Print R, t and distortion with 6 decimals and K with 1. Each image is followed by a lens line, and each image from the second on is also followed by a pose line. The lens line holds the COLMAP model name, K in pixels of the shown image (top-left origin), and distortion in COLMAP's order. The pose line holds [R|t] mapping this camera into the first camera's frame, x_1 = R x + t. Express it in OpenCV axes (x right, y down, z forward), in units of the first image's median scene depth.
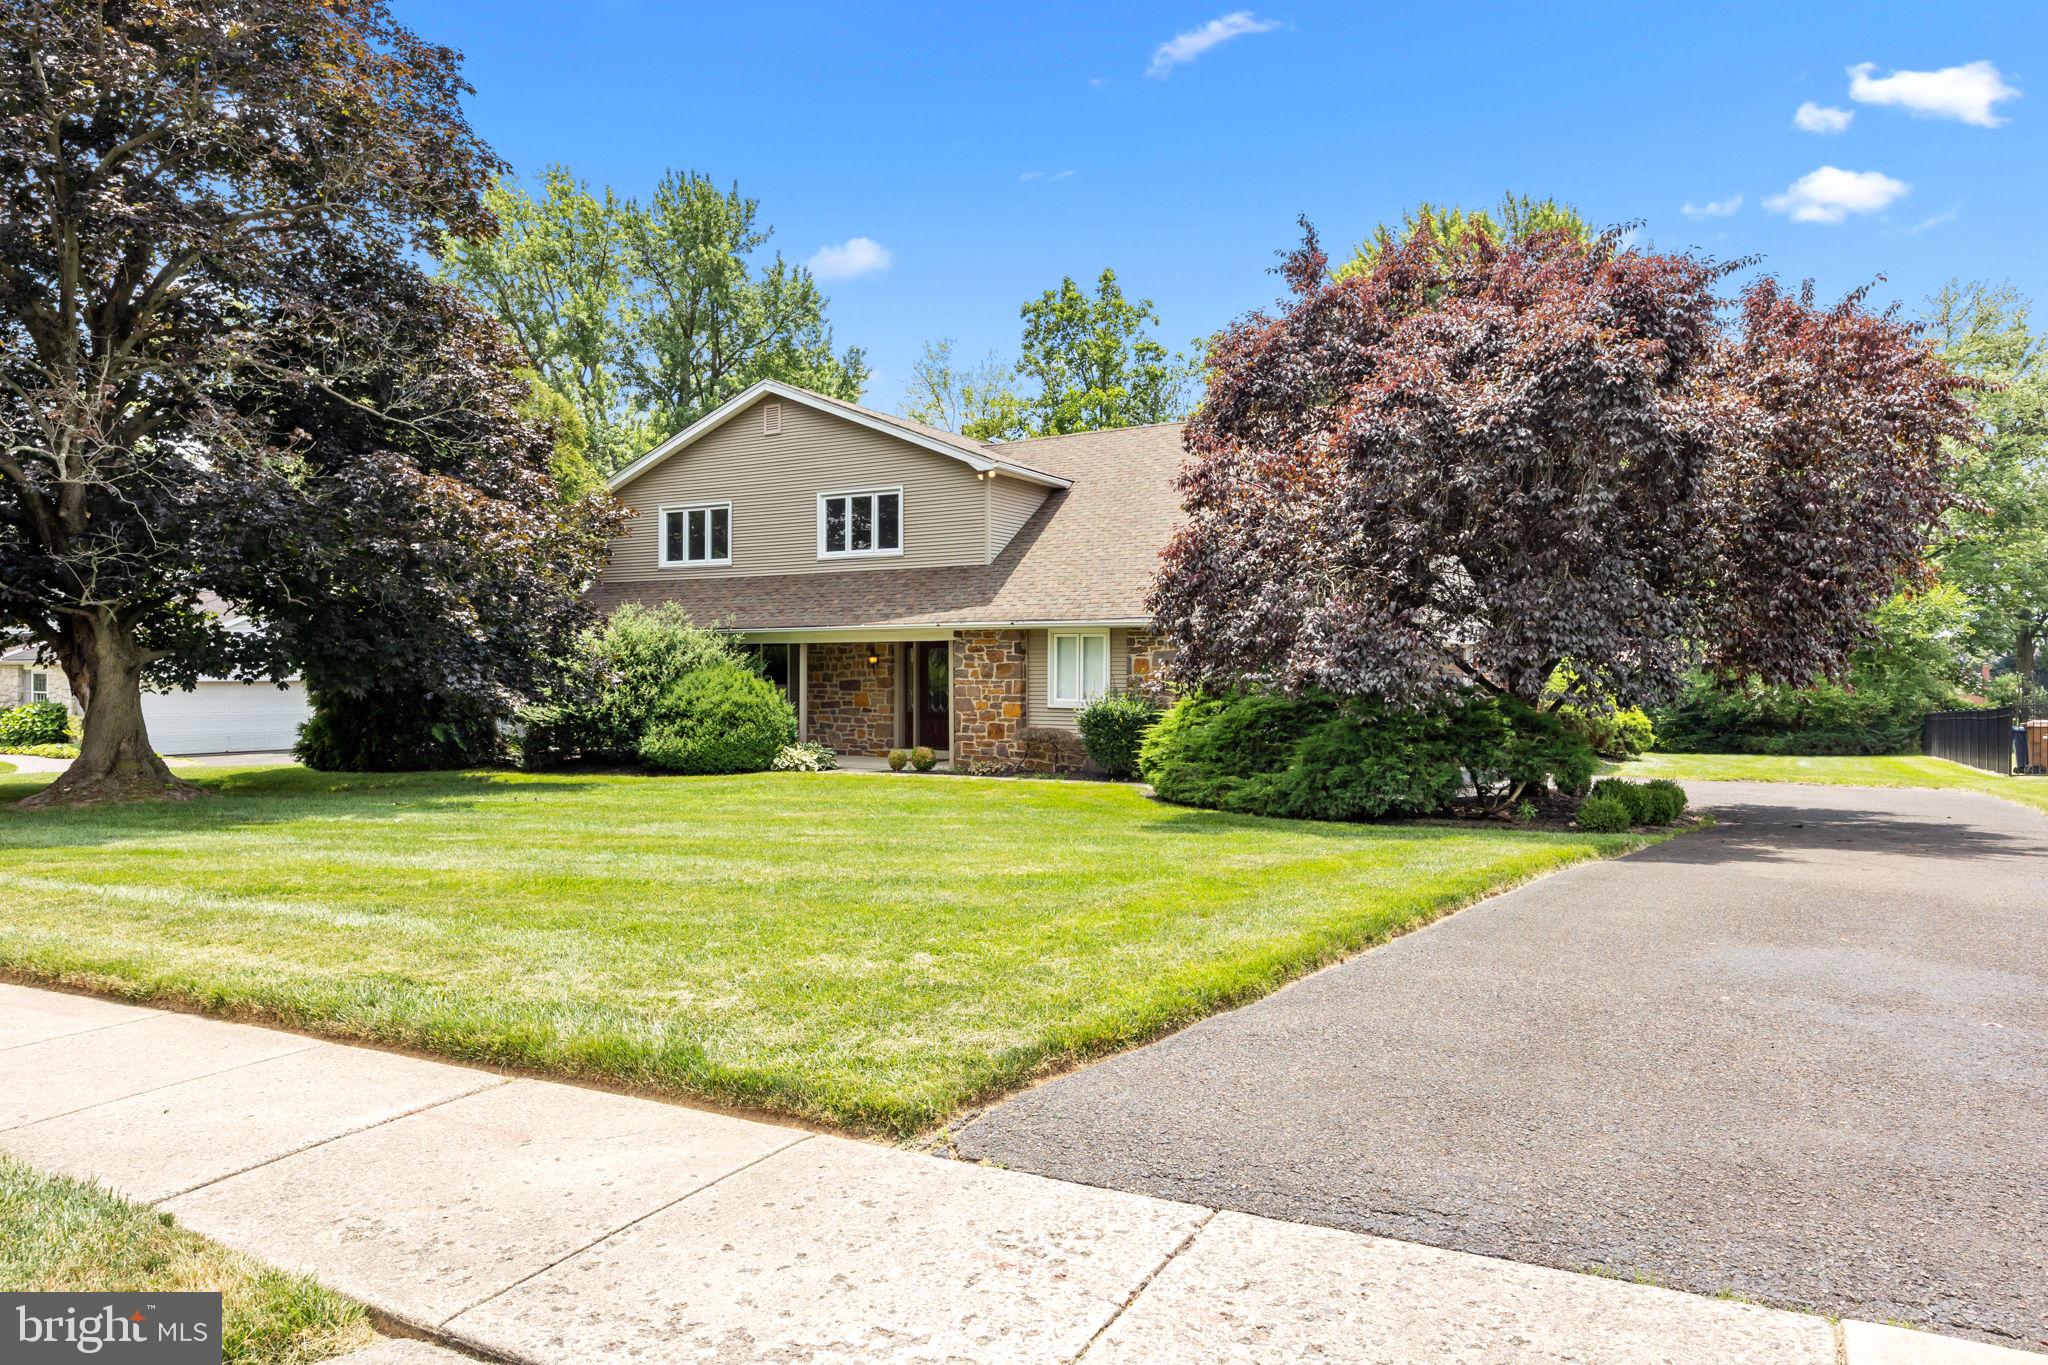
lens RADIAL K [[1193.6, 0, 1025.3], [0, 1193.6, 683.5], [0, 0, 1]] dist [0.001641, 0.000842]
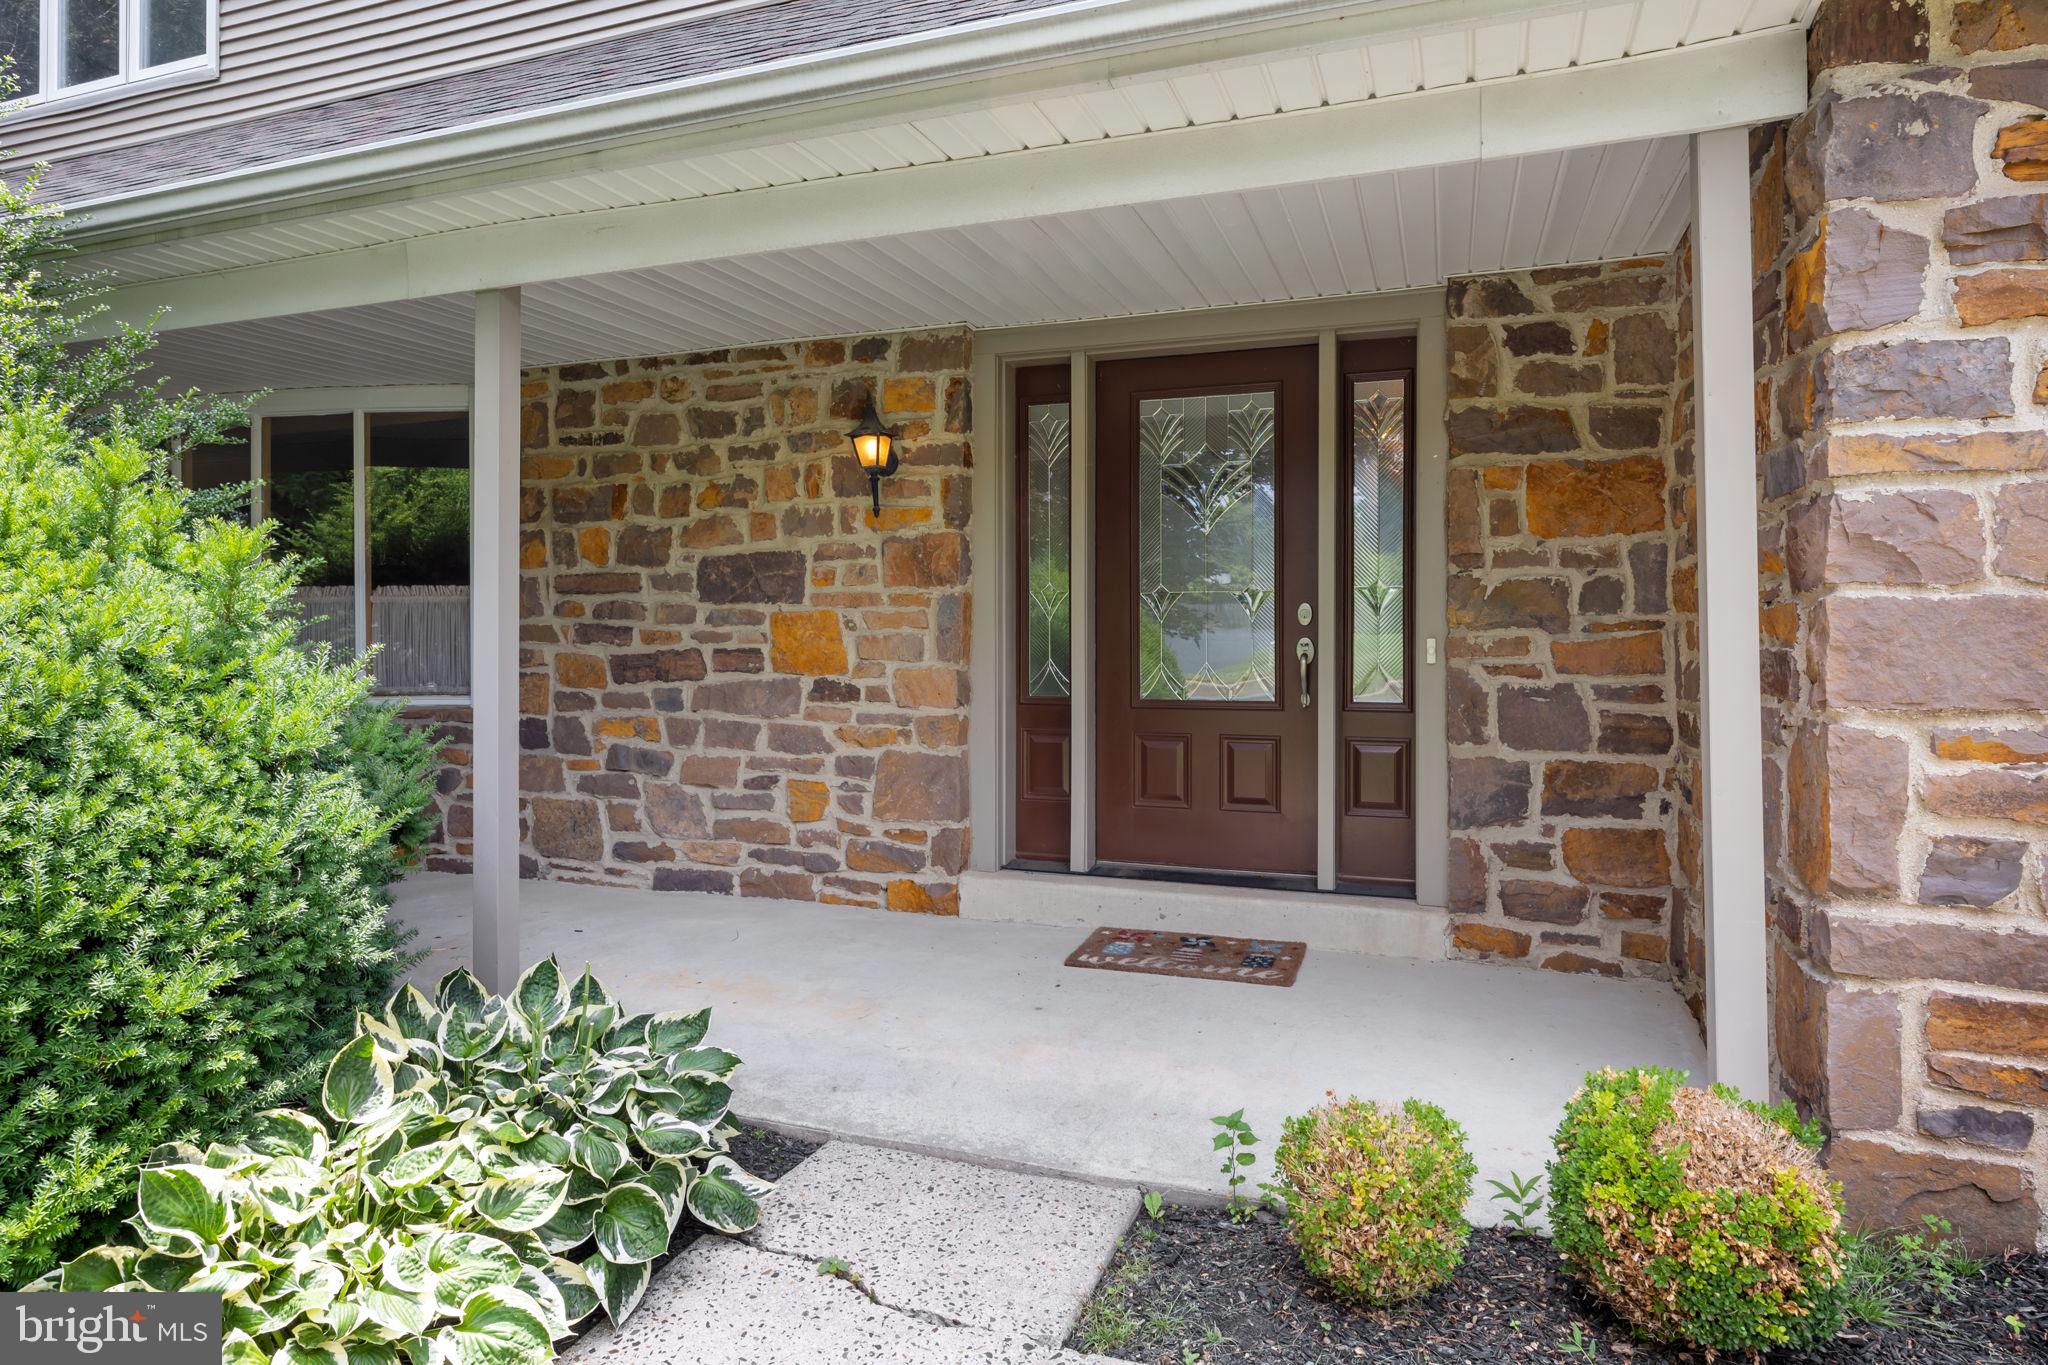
lens RADIAL K [[1193.6, 0, 1038.5], [0, 1193.6, 643.6], [0, 0, 1]] dist [0.001641, 0.000842]
pose [[0.986975, -0.003011, 0.160846, -0.151806], [0.003253, 0.999994, -0.001238, 0.016455], [-0.160841, 0.001745, 0.986979, 0.906035]]
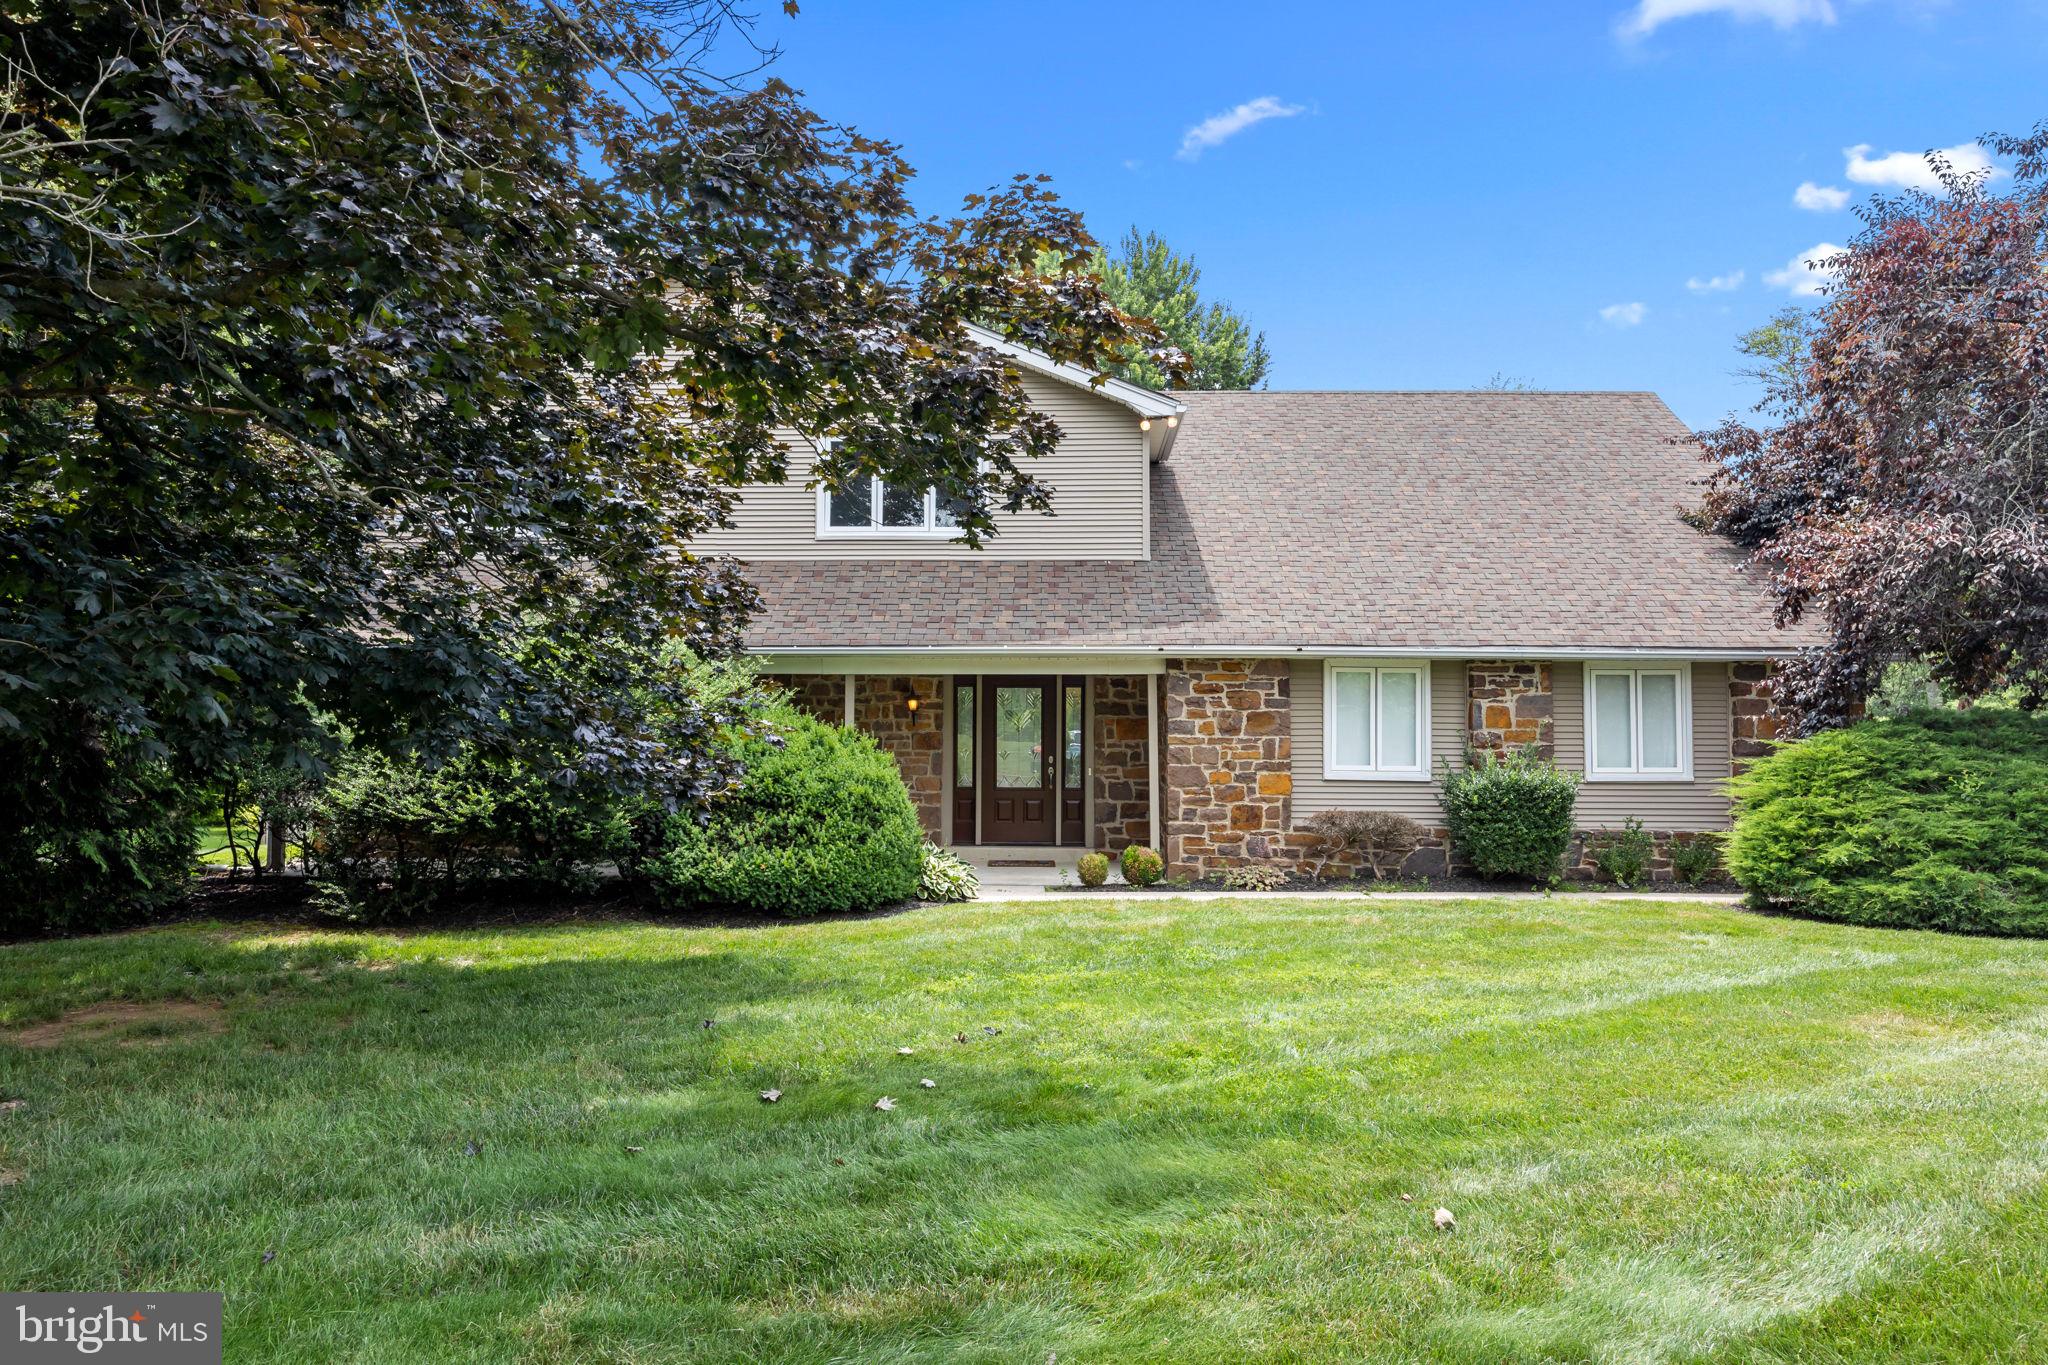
lens RADIAL K [[1270.0, 0, 1023.8], [0, 1270.0, 682.4], [0, 0, 1]] dist [-0.075800, -0.001780]
pose [[0.884659, 0.020814, 0.465774, -0.440458], [-0.000281, 0.999027, -0.044110, -0.002289], [-0.466239, 0.038892, 0.883804, 0.446231]]
